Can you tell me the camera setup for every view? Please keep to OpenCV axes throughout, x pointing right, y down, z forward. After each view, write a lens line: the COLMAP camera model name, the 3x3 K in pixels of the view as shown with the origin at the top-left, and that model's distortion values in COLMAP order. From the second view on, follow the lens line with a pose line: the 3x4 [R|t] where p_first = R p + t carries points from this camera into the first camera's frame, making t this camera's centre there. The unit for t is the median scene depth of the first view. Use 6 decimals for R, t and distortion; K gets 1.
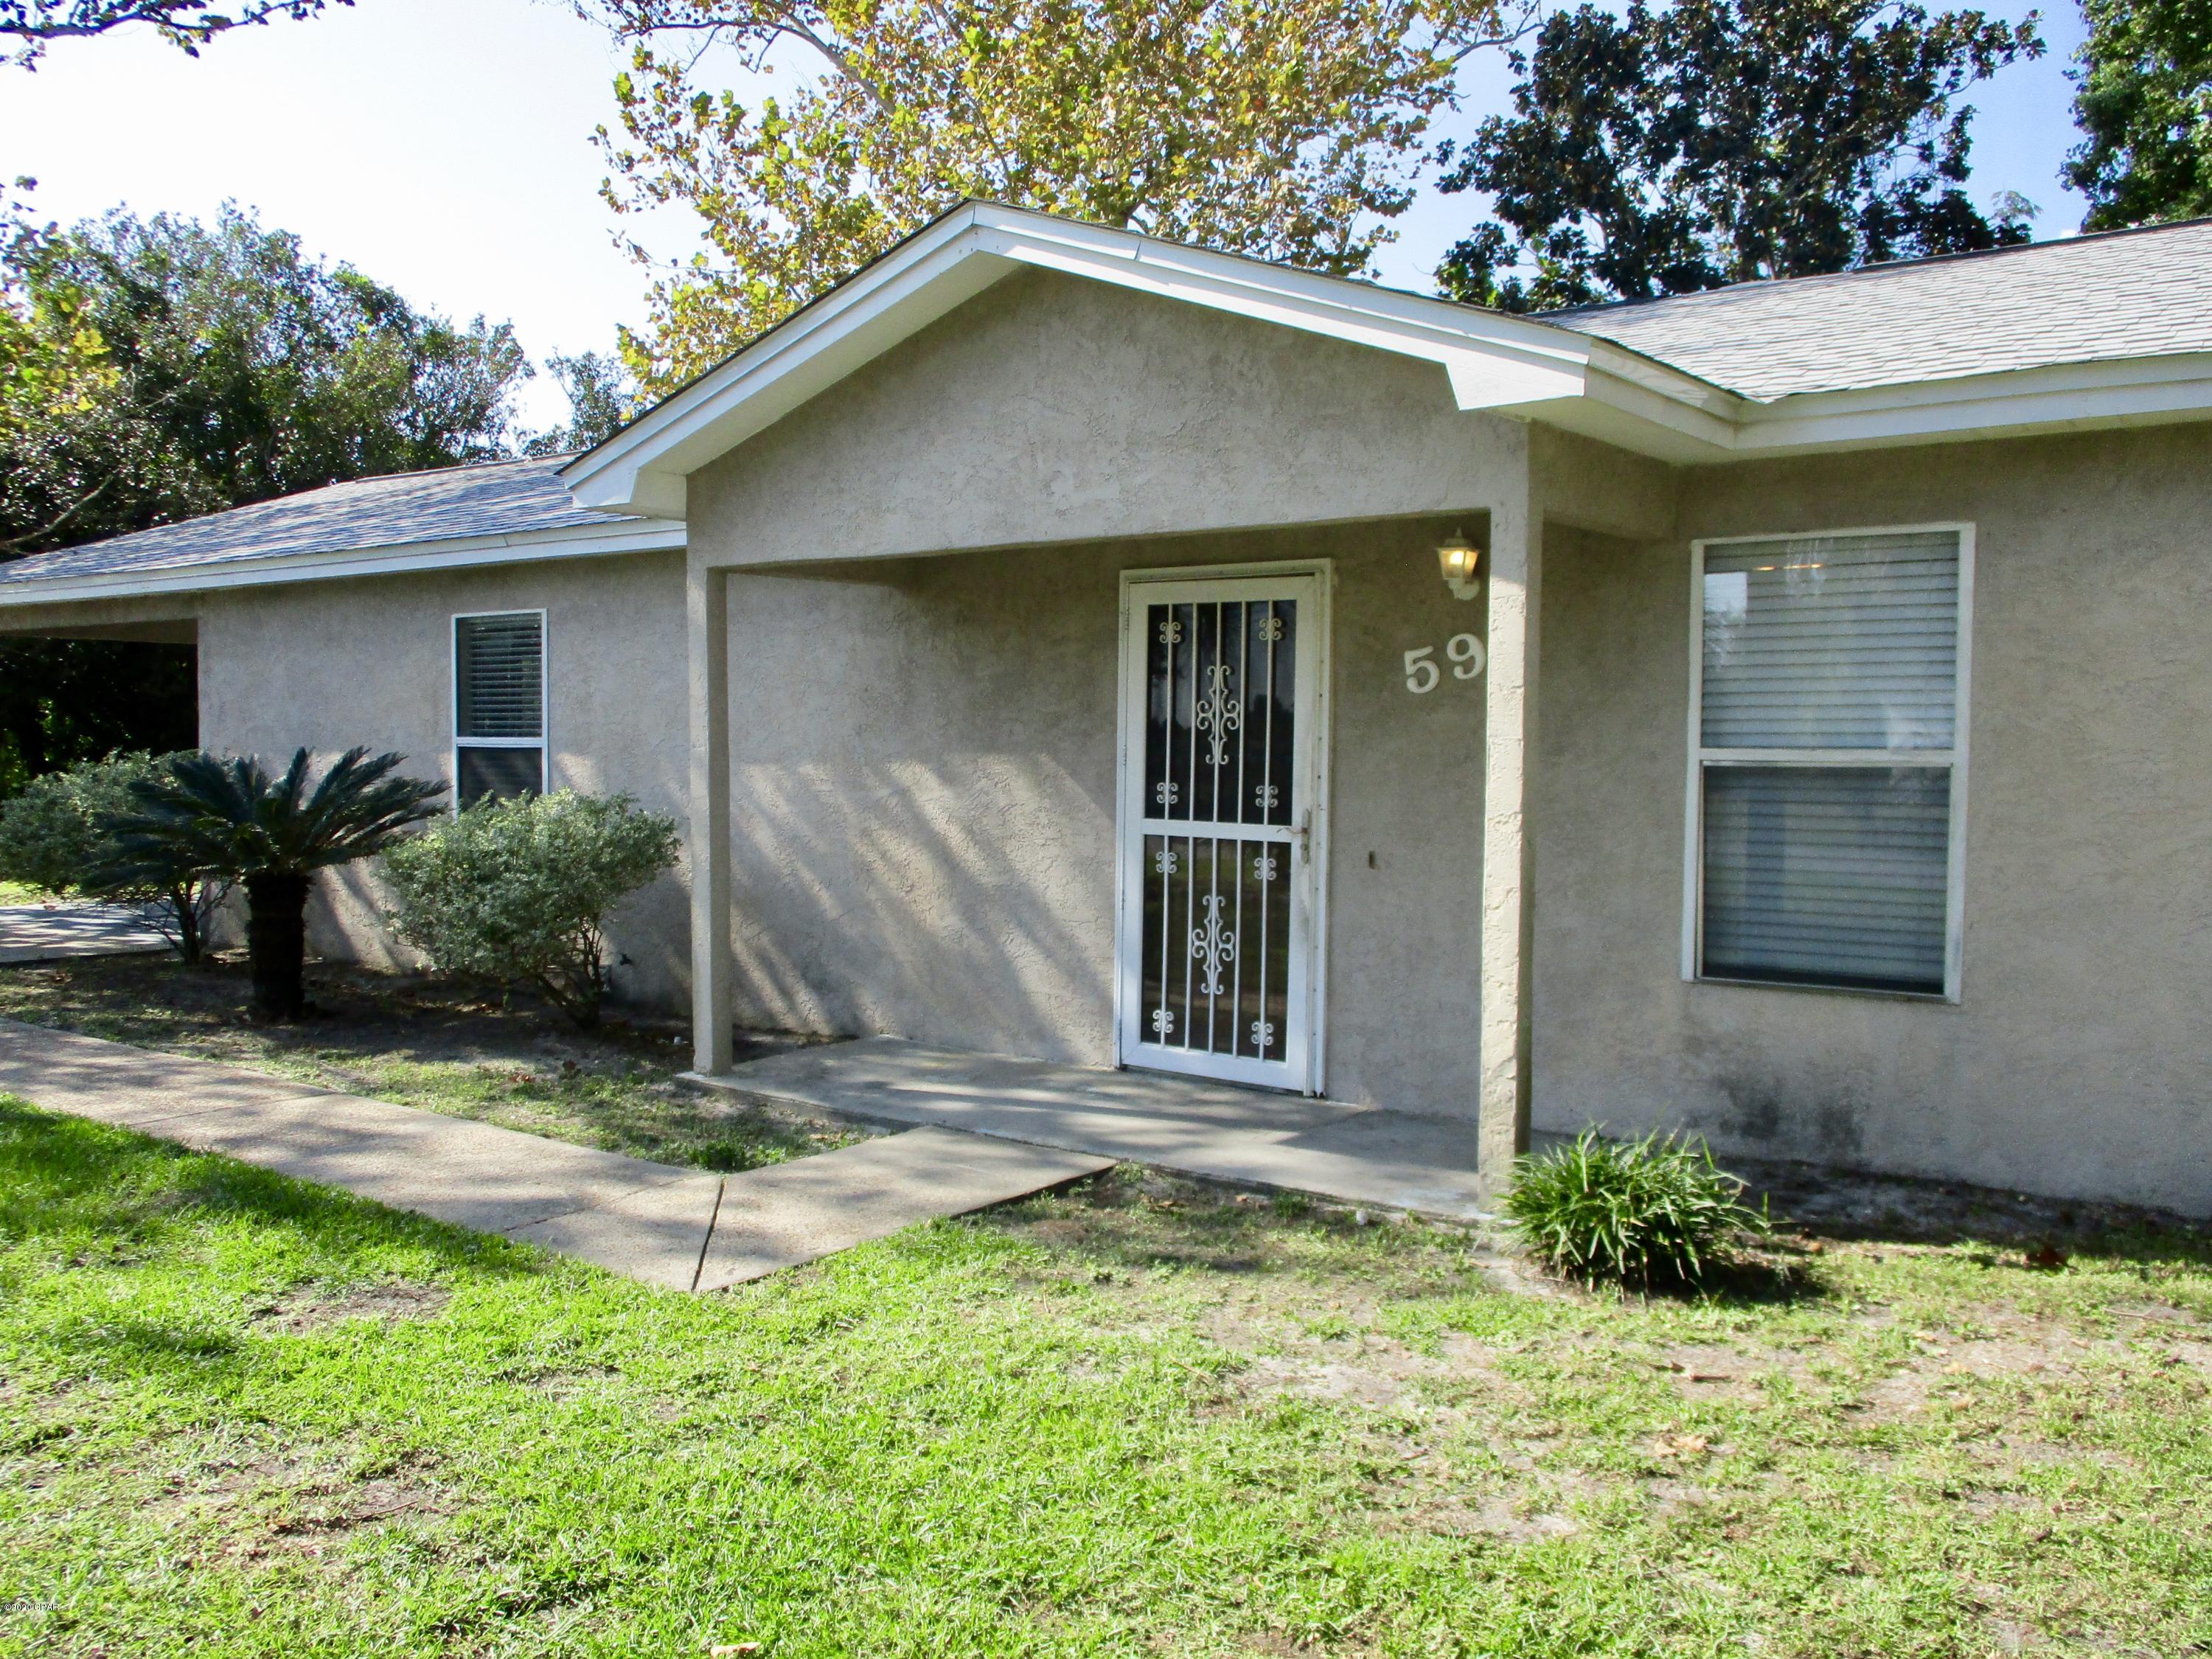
lens RADIAL K [[1830.2, 0, 1110.8], [0, 1830.2, 836.0], [0, 0, 1]] dist [-0.030740, 0.019846]
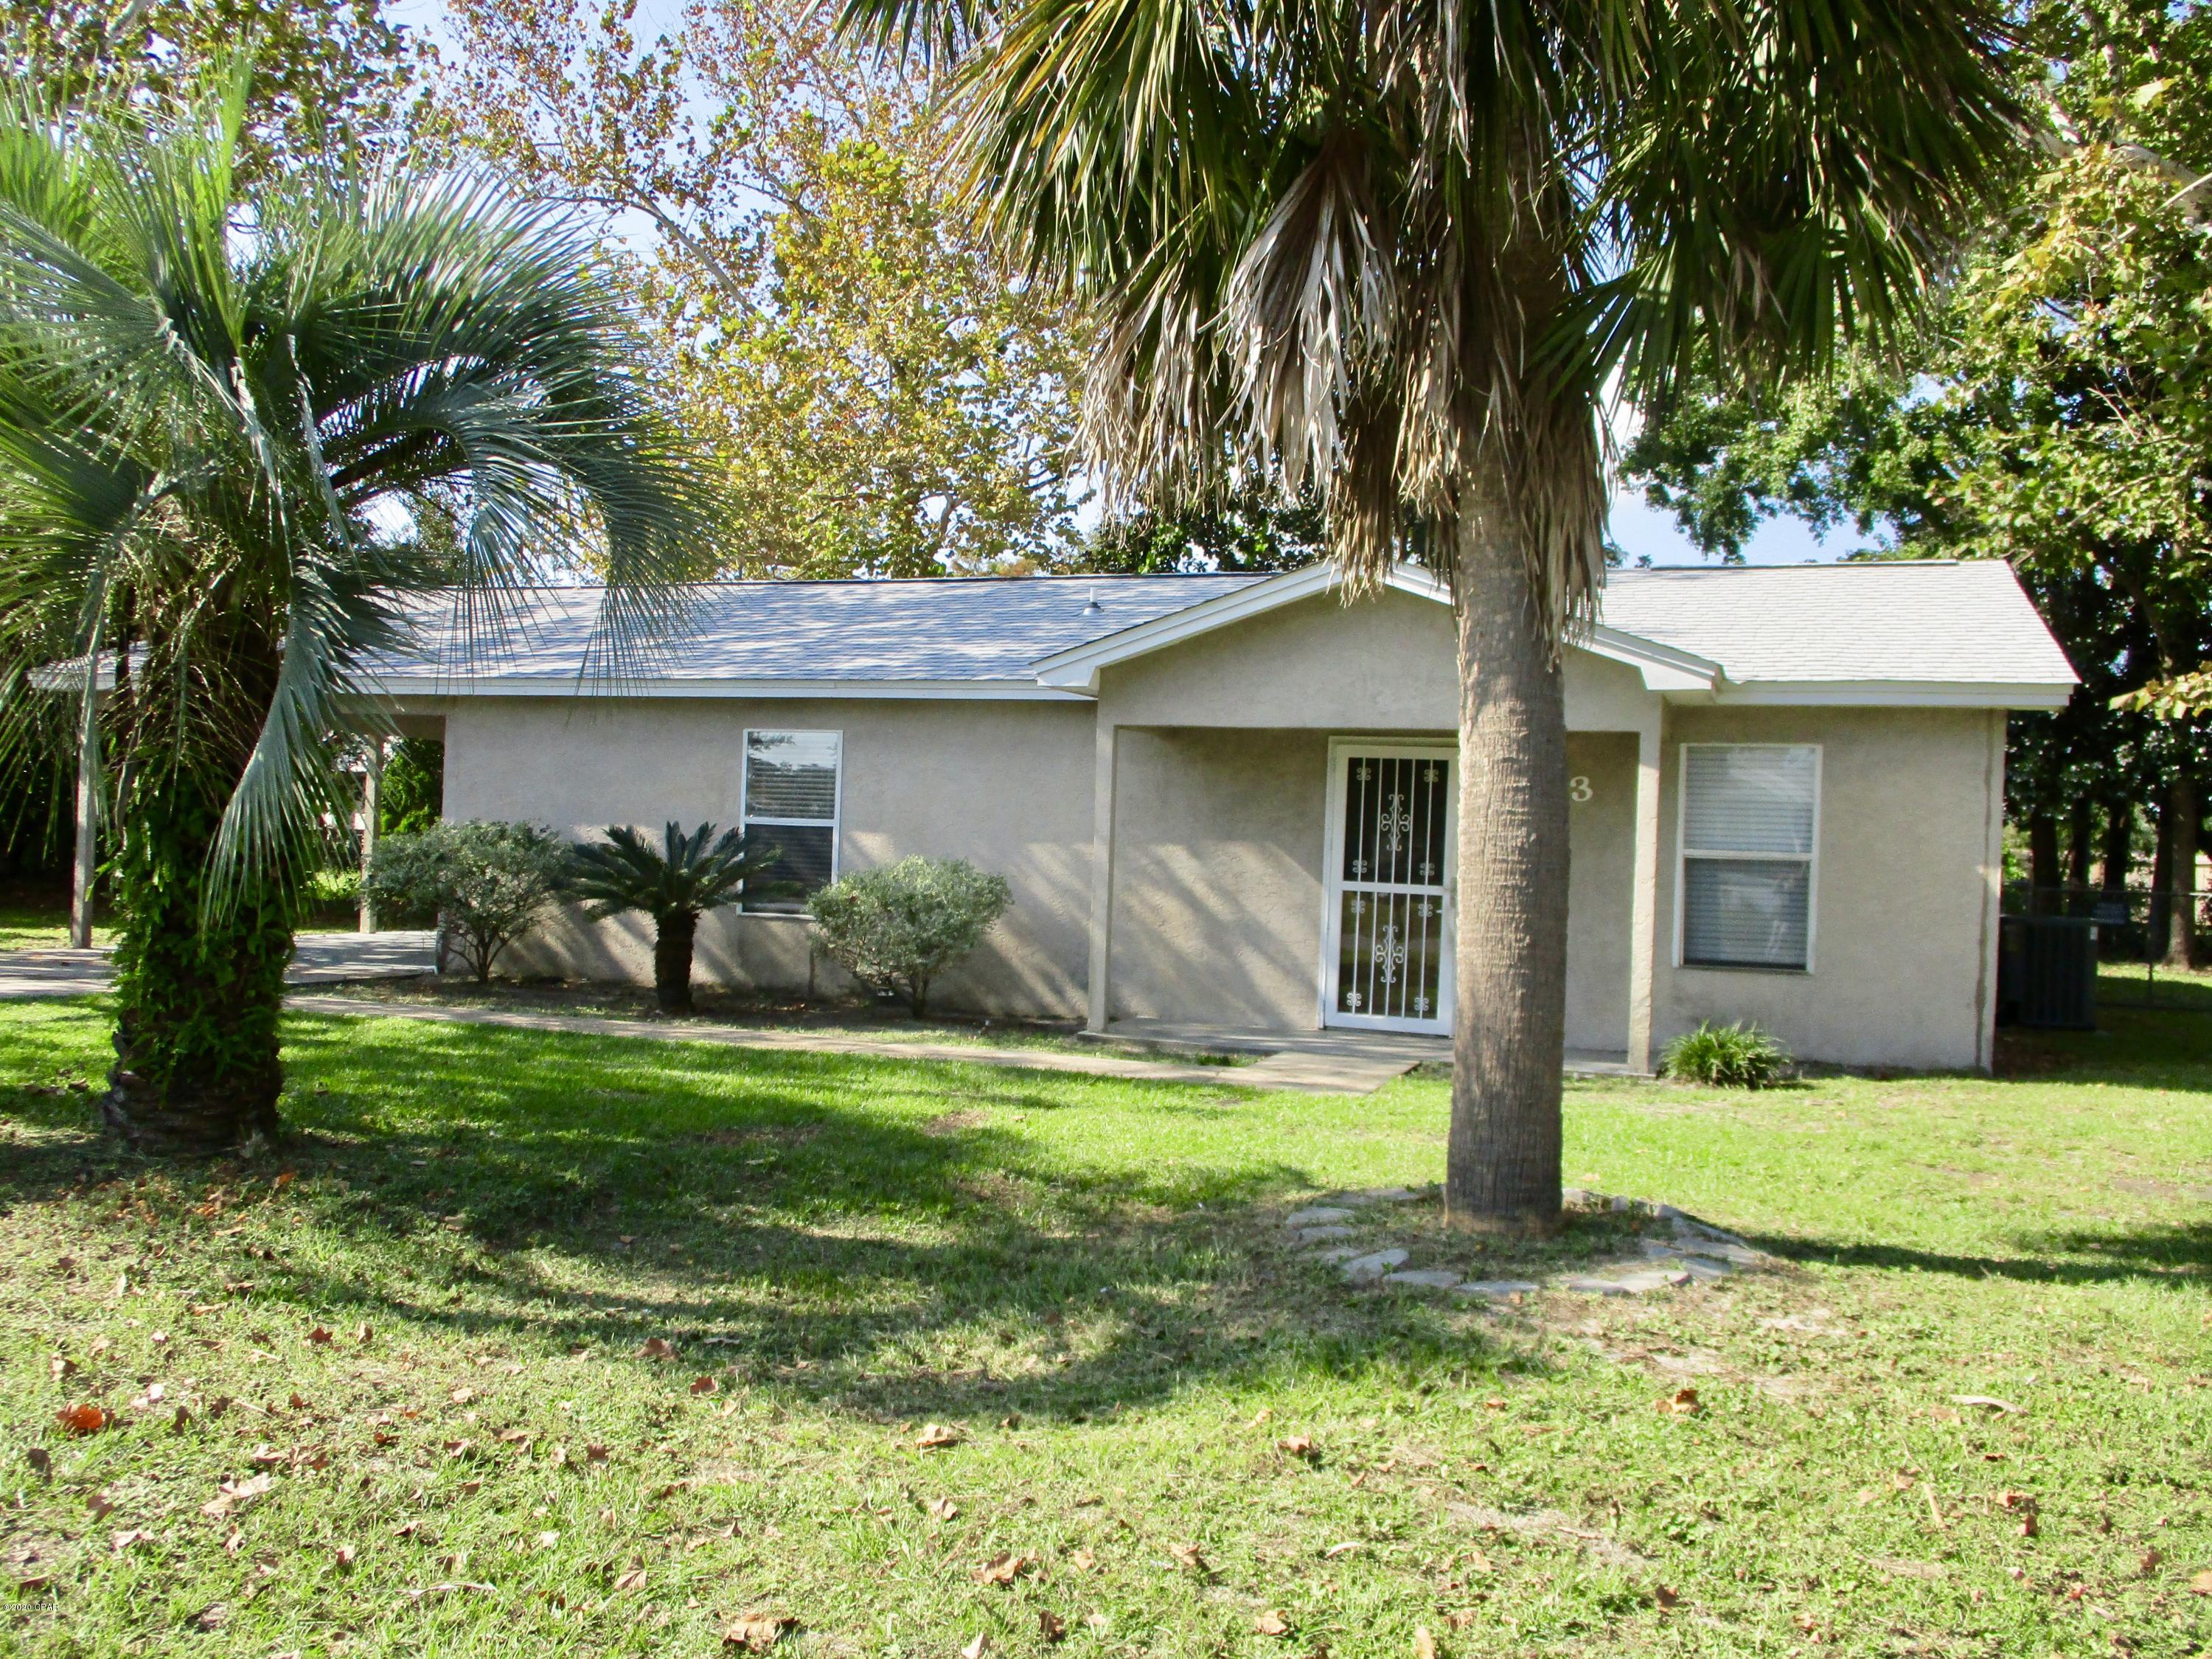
lens RADIAL K [[1830.2, 0, 1093.8], [0, 1830.2, 834.6], [0, 0, 1]] dist [-0.030740, 0.019846]
pose [[0.959867, 0.027065, 0.279147, -0.689864], [-0.013524, 0.998641, -0.050322, 0.036706], [-0.280130, 0.044528, 0.958929, -0.585150]]
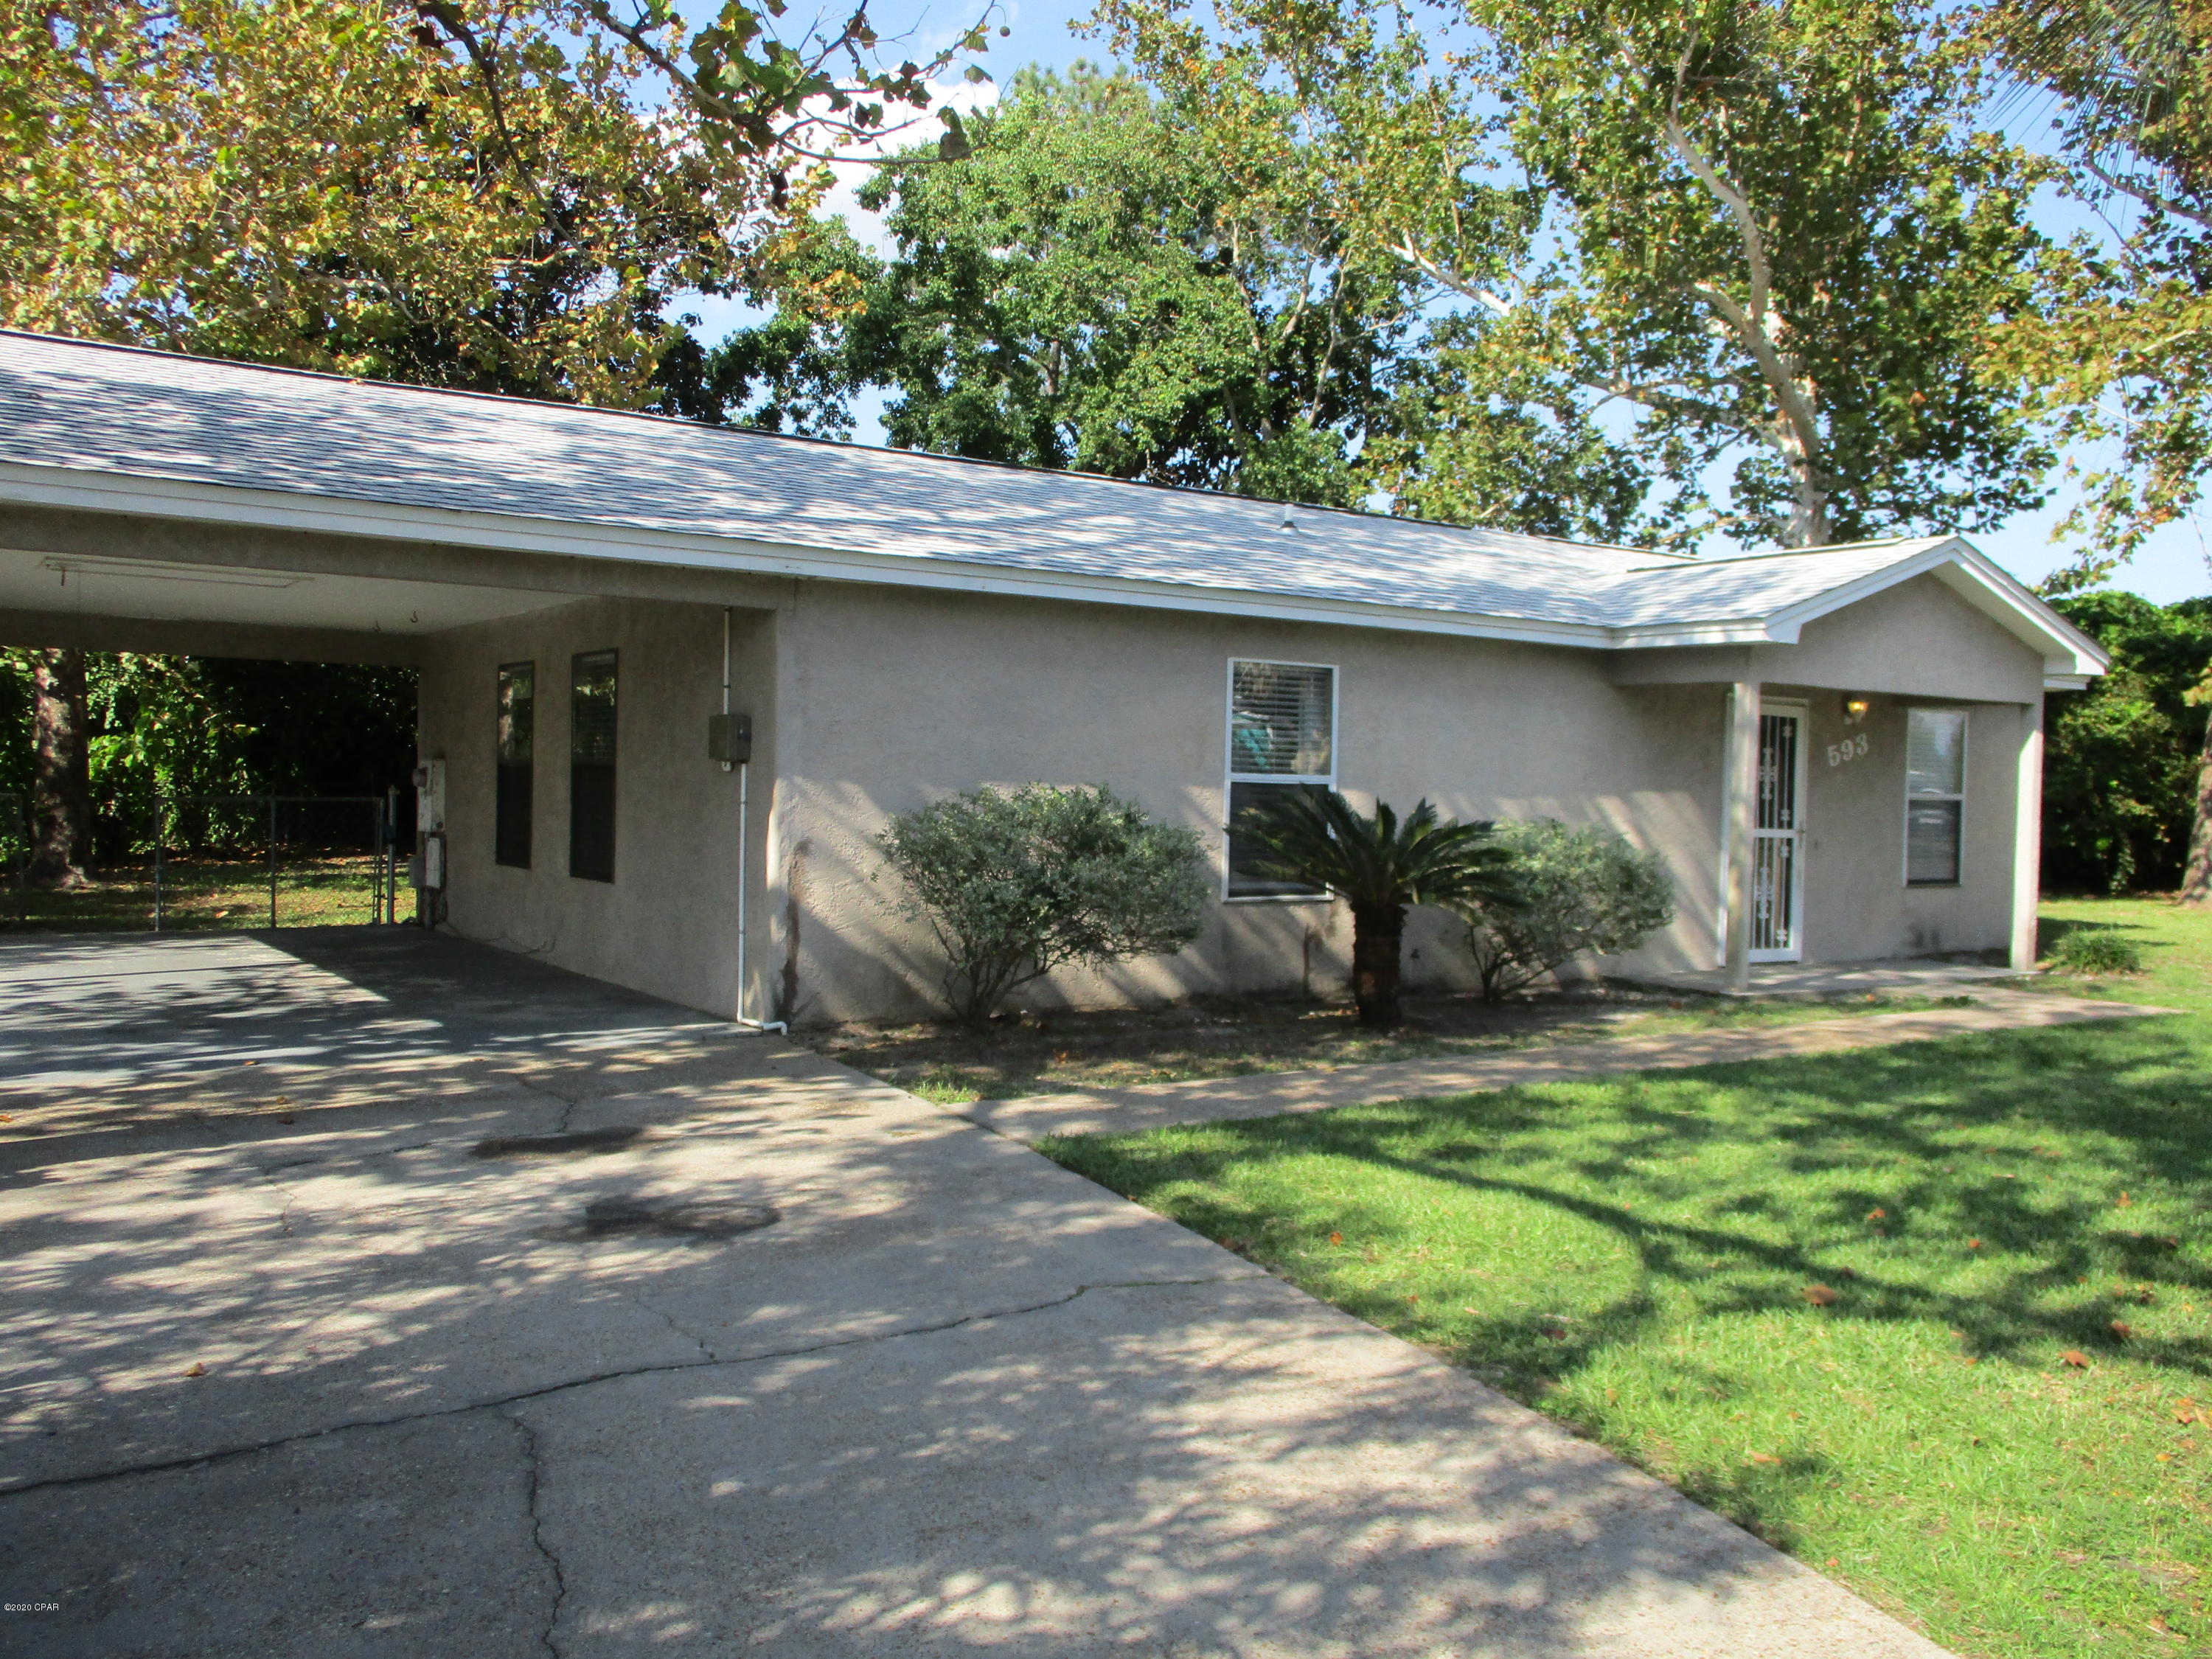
lens RADIAL K [[1830.2, 0, 1124.8], [0, 1830.2, 842.2], [0, 0, 1]] dist [-0.030740, 0.019846]
pose [[0.334540, -0.025210, 0.942044, -1.934050], [0.035404, 0.999273, 0.014168, -0.043864], [-0.941716, 0.028612, 0.335190, 0.968868]]
